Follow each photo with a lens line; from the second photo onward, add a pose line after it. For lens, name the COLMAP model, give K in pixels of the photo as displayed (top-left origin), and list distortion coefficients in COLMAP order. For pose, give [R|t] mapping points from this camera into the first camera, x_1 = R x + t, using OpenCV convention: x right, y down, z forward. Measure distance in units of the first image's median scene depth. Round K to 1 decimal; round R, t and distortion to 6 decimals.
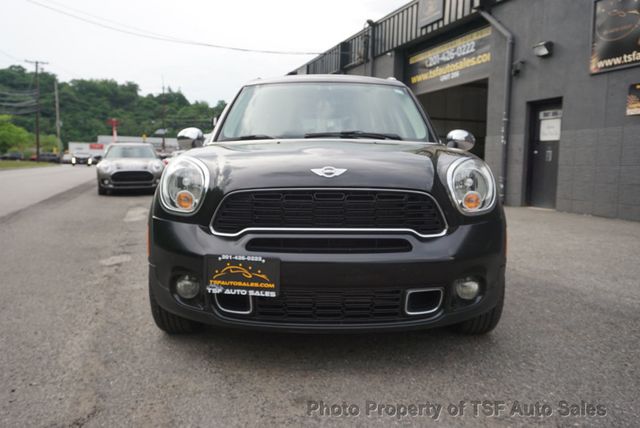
lens RADIAL K [[561.2, 0, 320.0], [0, 561.2, 214.0], [0, 0, 1]] dist [0.002038, 0.010458]
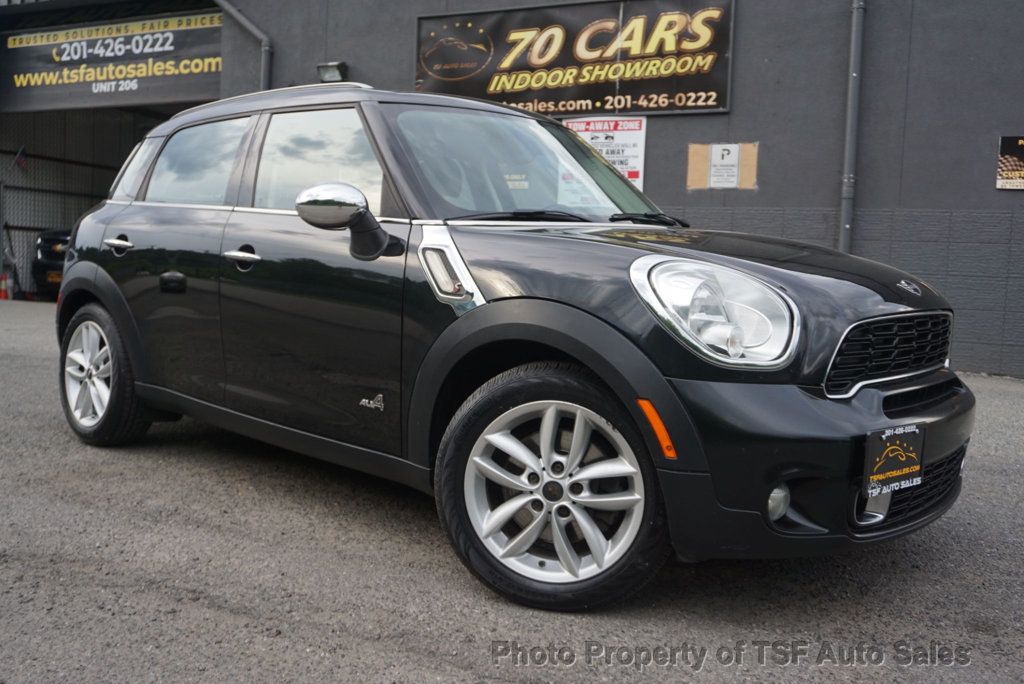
lens RADIAL K [[916.1, 0, 512.0], [0, 916.1, 342.0], [0, 0, 1]] dist [-0.002870, 0.002544]
pose [[0.655526, -0.058138, 0.752931, -0.290637], [0.043339, 0.998285, 0.039350, -0.018897], [-0.753928, 0.006836, 0.656922, 0.166762]]
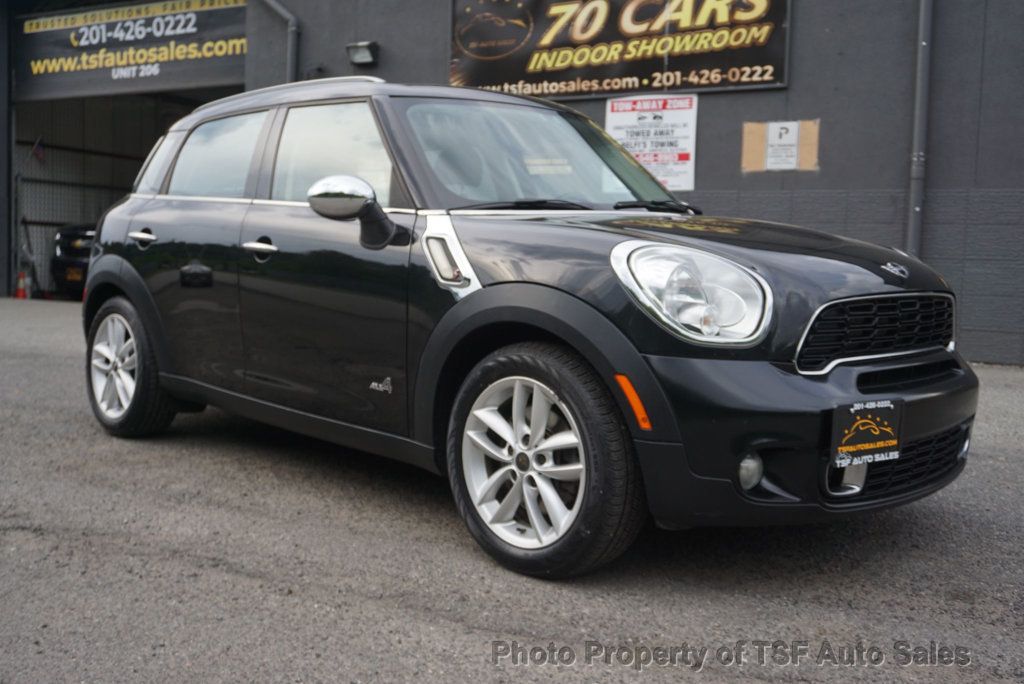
lens RADIAL K [[1032.7, 0, 512.0], [0, 1032.7, 342.0], [0, 0, 1]] dist [0.009716, 0.015431]
pose [[0.699677, -0.060350, 0.711905, -0.316502], [0.051860, 0.998088, 0.033641, -0.013677], [-0.712574, 0.013381, 0.701469, 0.116658]]
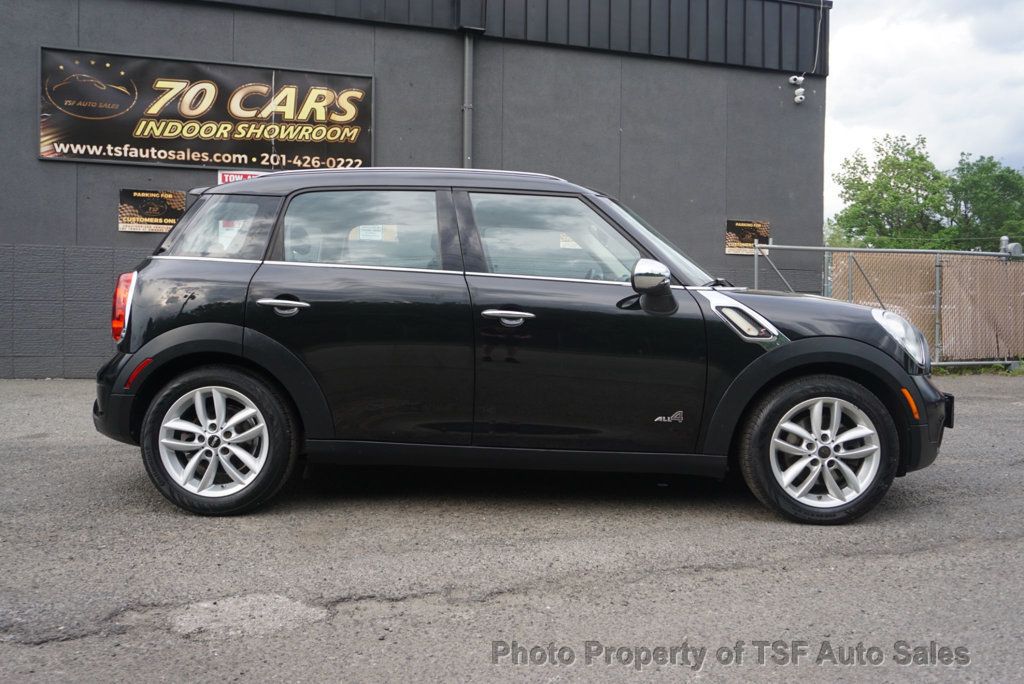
lens RADIAL K [[844.1, 0, 512.0], [0, 844.1, 342.0], [0, 0, 1]] dist [-0.004210, -0.000512]
pose [[-0.028287, -0.056661, 0.997993, -0.481238], [0.080571, 0.995014, 0.058775, -0.053152], [-0.996347, 0.082072, -0.023581, 0.486975]]
